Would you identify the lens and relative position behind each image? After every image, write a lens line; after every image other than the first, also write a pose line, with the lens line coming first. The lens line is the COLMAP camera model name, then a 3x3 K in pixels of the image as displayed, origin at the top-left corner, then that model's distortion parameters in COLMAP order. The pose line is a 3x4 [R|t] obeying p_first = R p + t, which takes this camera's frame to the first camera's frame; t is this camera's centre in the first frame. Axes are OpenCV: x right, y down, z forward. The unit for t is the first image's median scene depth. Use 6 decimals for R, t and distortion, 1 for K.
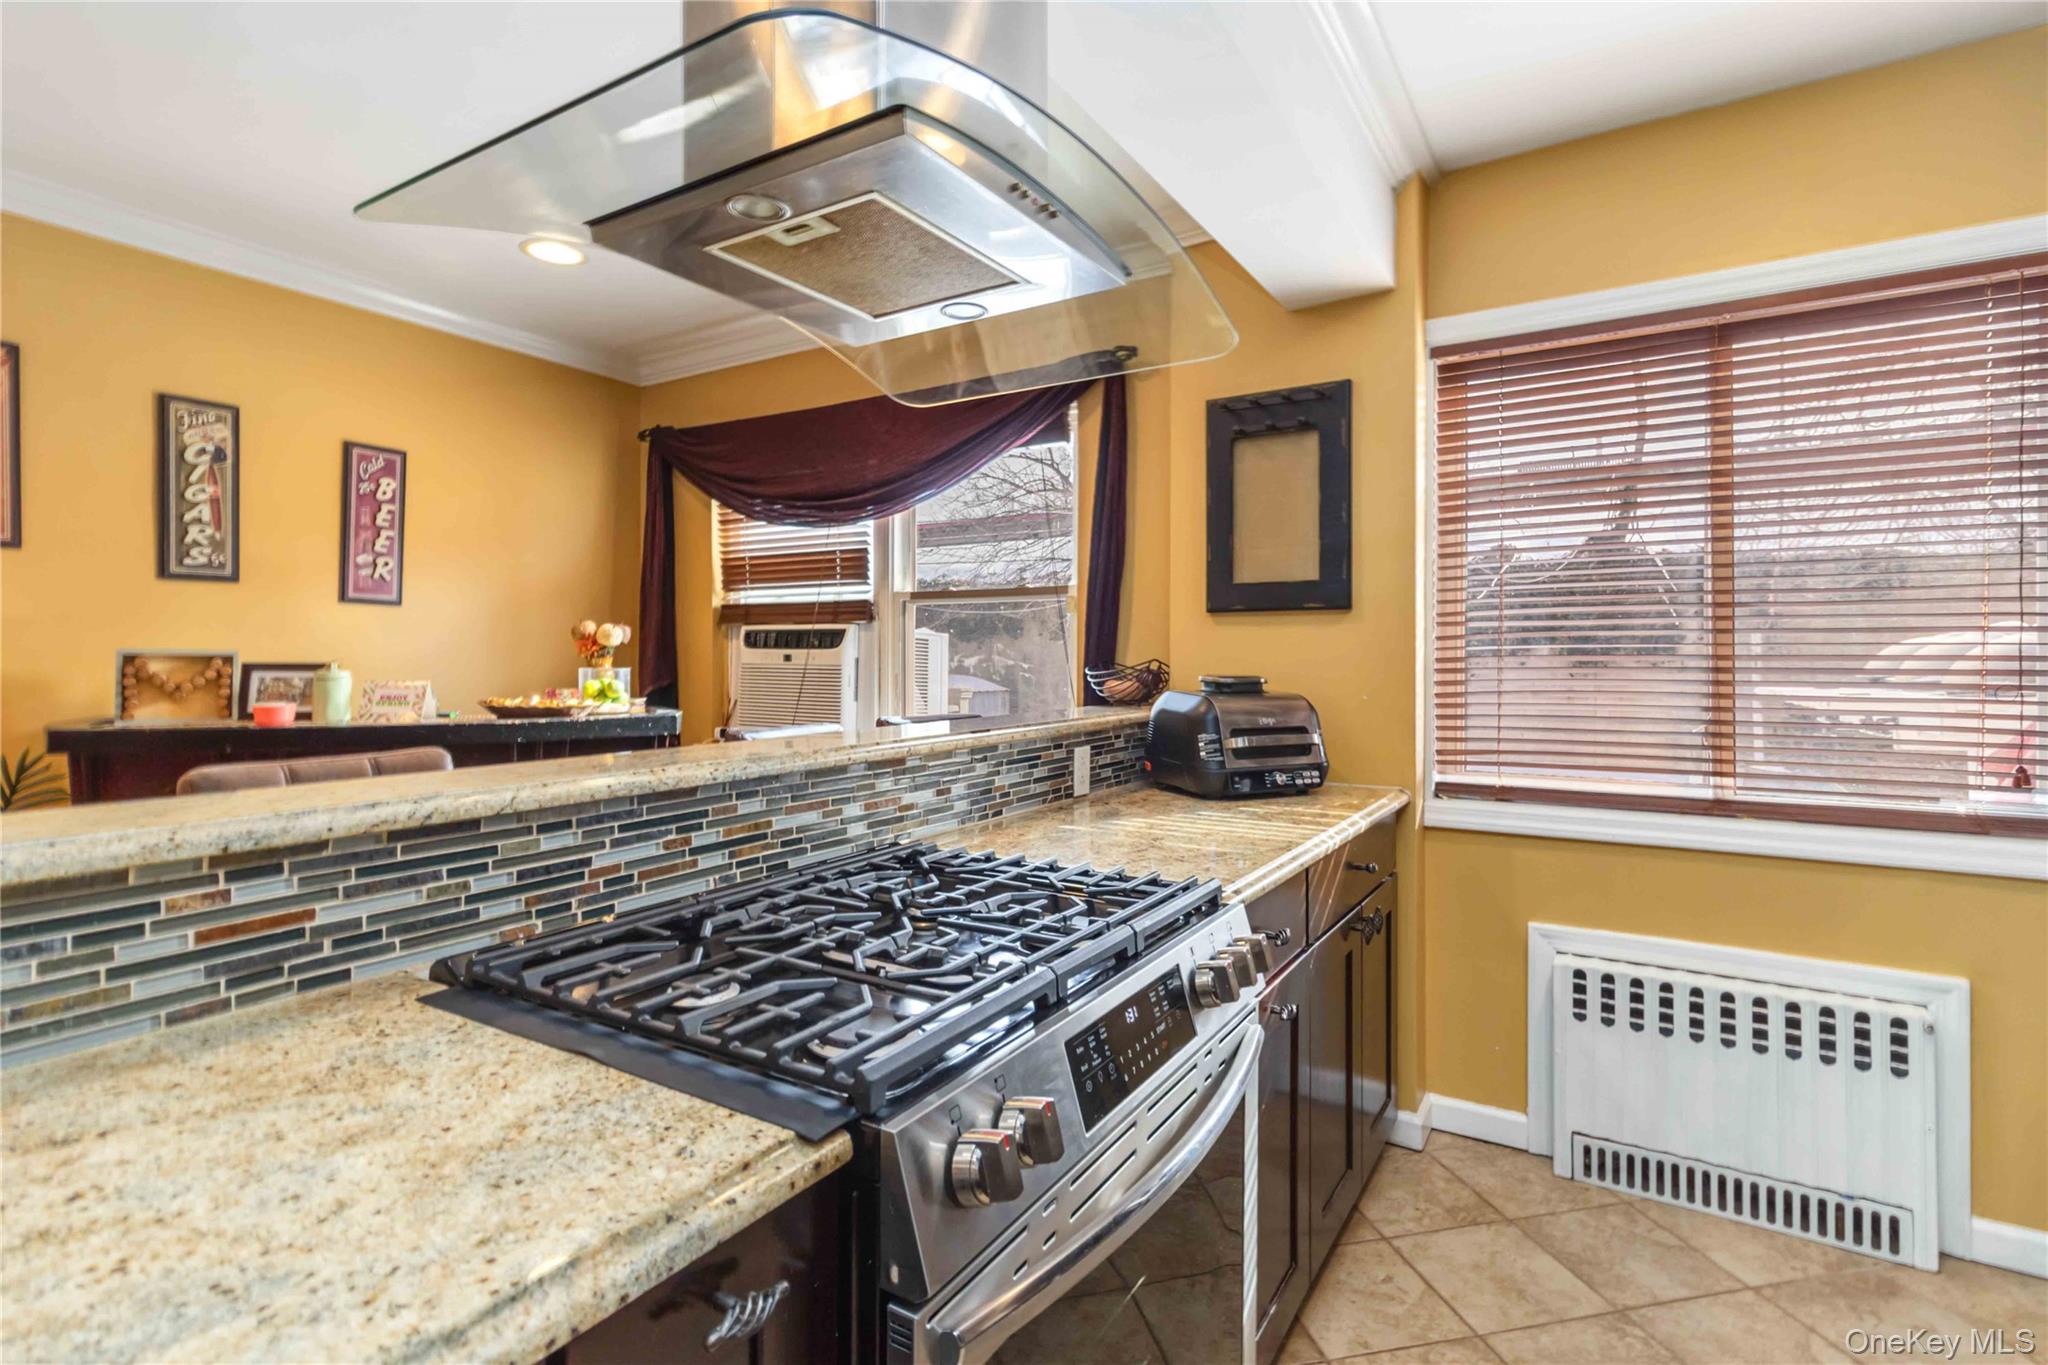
lens RADIAL K [[972.8, 0, 1036.9], [0, 972.8, 652.2], [0, 0, 1]] dist [0.002238, 0.001222]
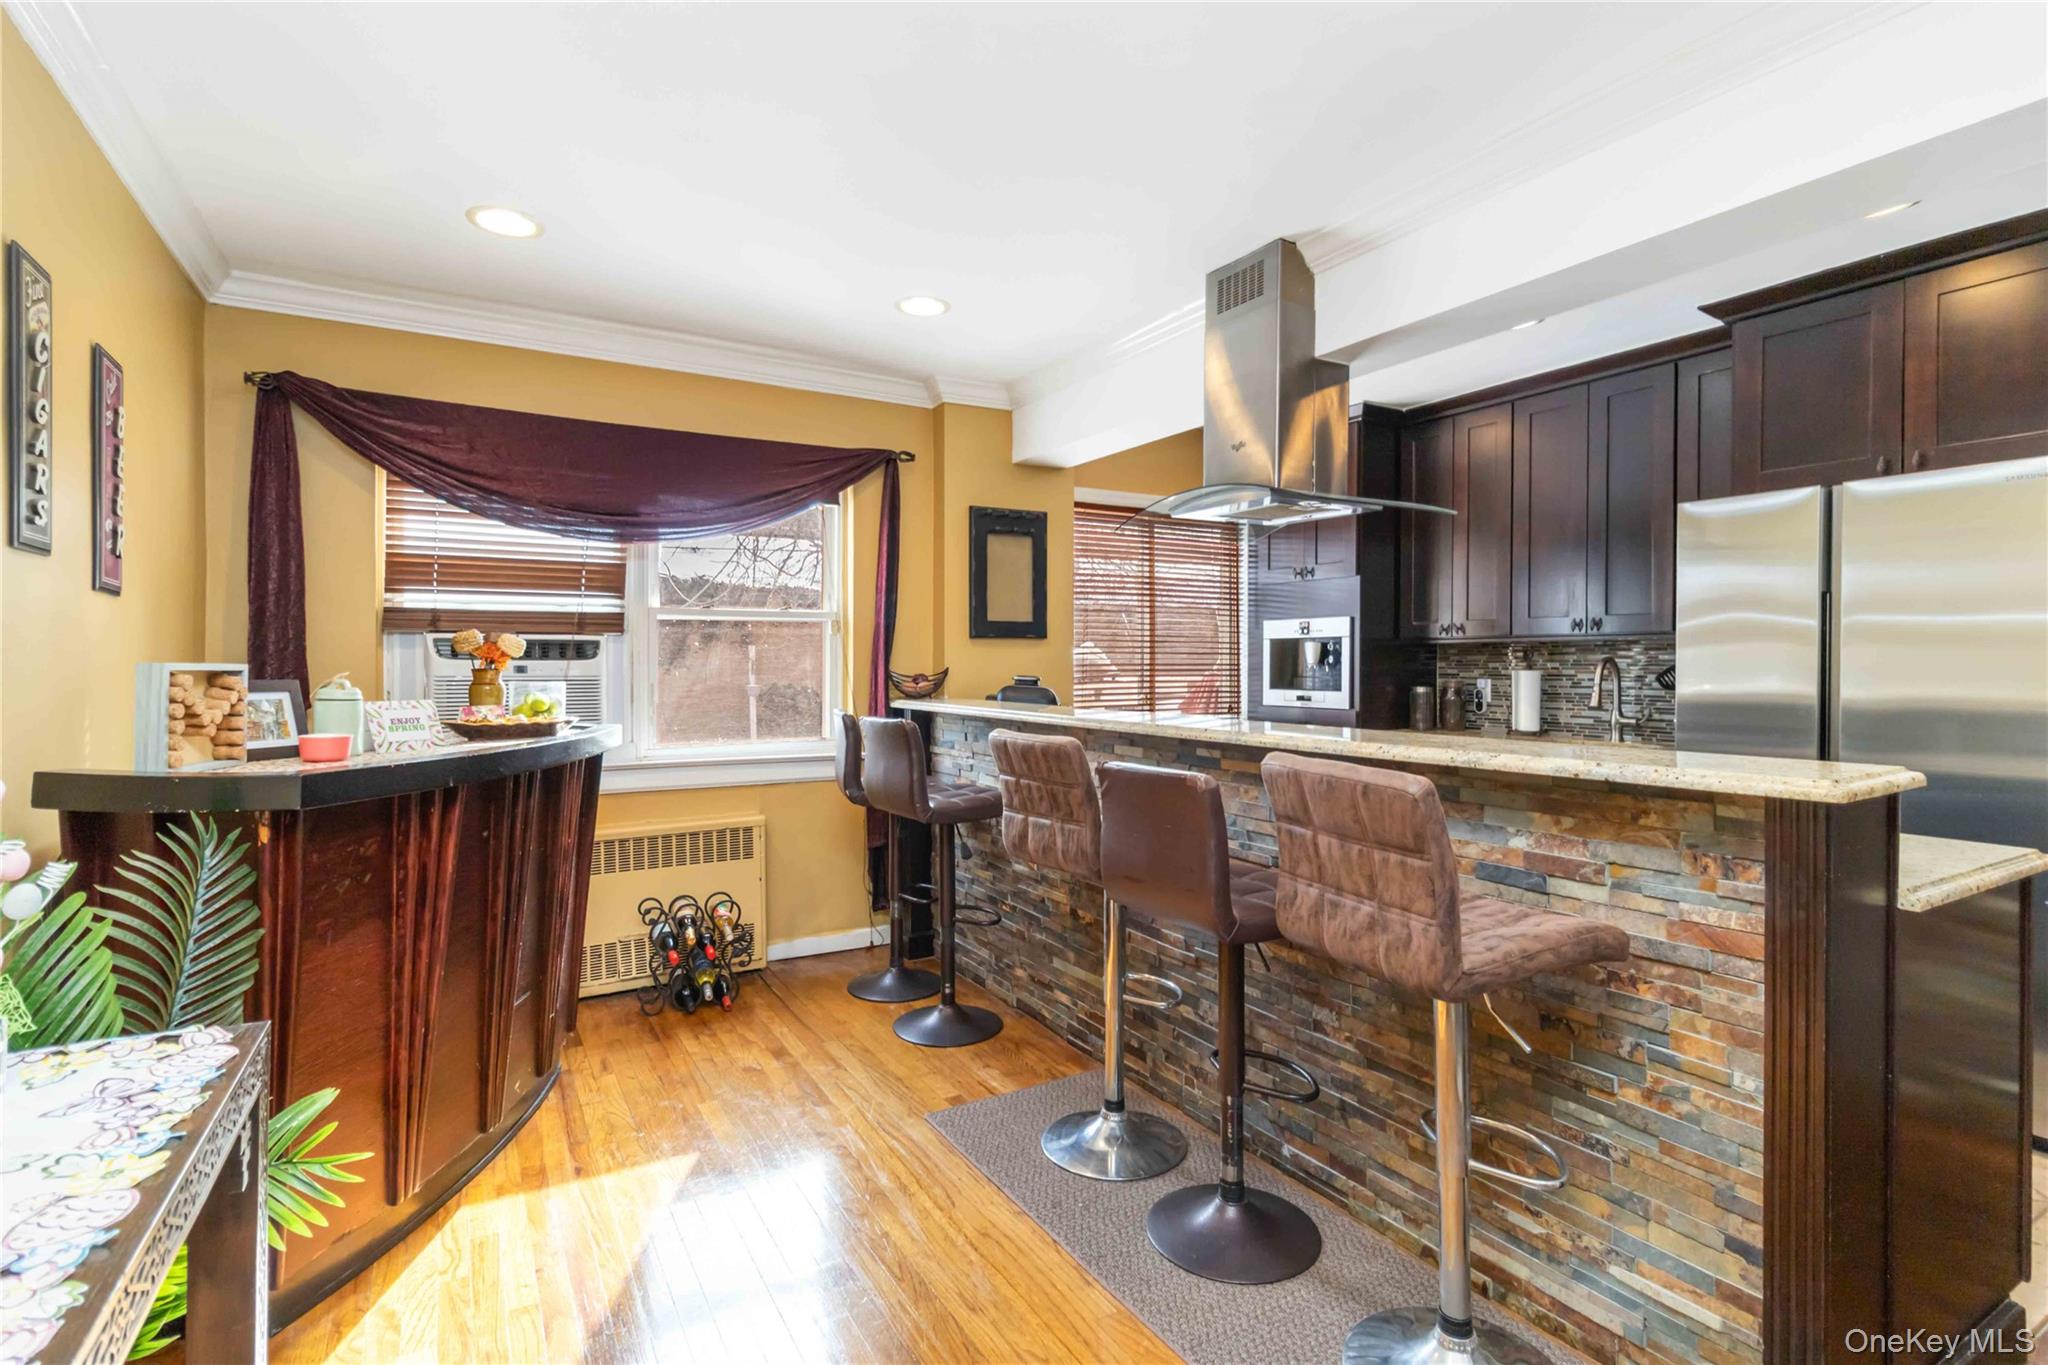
lens RADIAL K [[979.7, 0, 1035.9], [0, 979.7, 674.6], [0, 0, 1]] dist [-0.001383, 0.000559]
pose [[0.462868, -0.013566, 0.886323, -1.267088], [-0.000060, 0.999882, 0.015336, -0.005333], [-0.886427, -0.007152, 0.462813, 0.167265]]
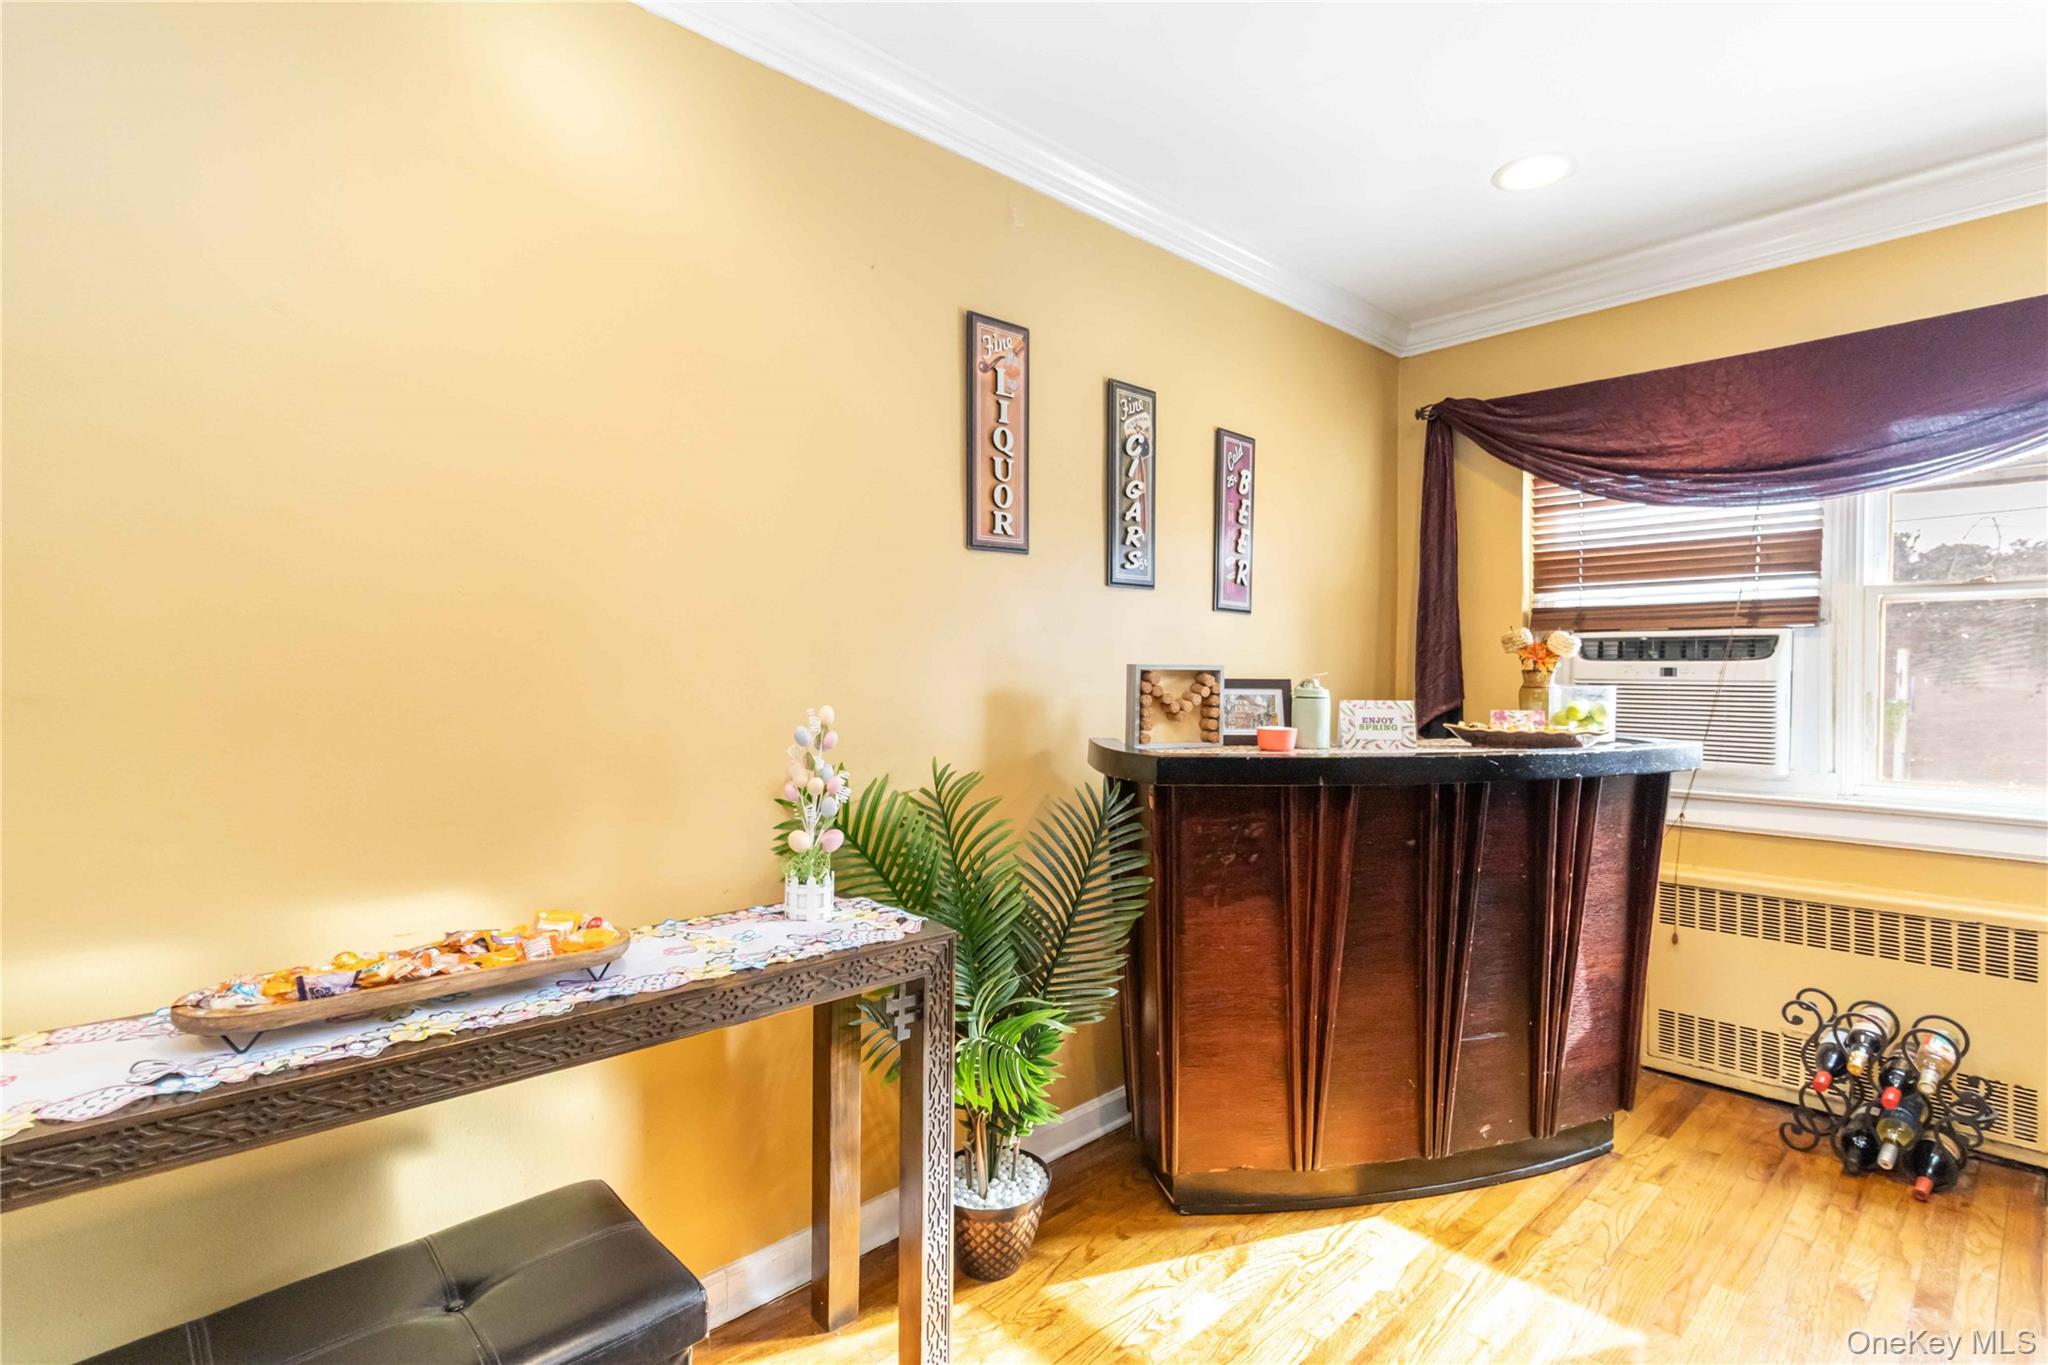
lens RADIAL K [[979.7, 0, 1035.9], [0, 979.7, 674.6], [0, 0, 1]] dist [-0.001383, 0.000559]
pose [[0.965848, -0.001525, -0.259103, -0.805463], [0.003923, 0.999954, 0.008736, -0.001395], [0.259078, -0.009454, 0.965810, 0.118132]]
